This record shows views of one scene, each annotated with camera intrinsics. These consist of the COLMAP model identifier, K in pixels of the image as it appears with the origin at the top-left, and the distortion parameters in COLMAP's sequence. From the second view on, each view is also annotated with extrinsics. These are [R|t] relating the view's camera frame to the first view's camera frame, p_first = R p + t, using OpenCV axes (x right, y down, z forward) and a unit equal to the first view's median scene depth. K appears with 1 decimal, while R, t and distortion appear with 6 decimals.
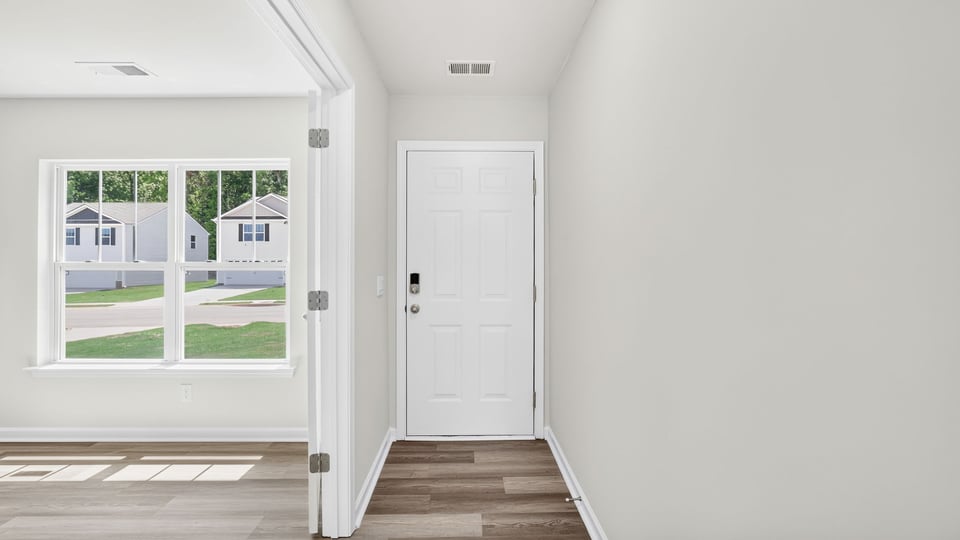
lens RADIAL K [[434.1, 0, 490.8], [0, 434.1, 266.3], [0, 0, 1]] dist [-0.011744, 0.003231]
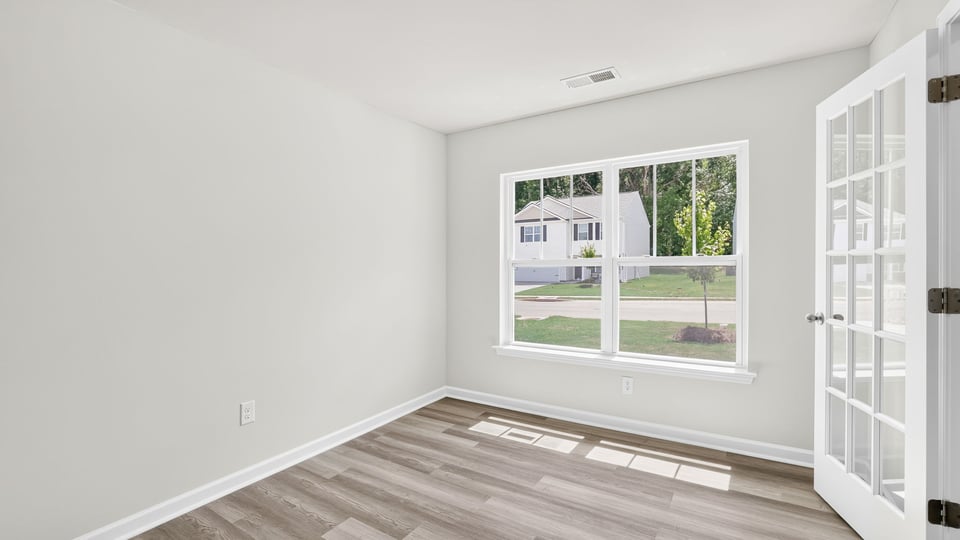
lens RADIAL K [[434.1, 0, 464.1], [0, 434.1, 275.4], [0, 0, 1]] dist [-0.011744, 0.003231]
pose [[0.832955, 0.009069, -0.553267, -0.453096], [0.004463, 0.999723, 0.023106, 0.005530], [0.553323, -0.021715, 0.832683, -0.068141]]
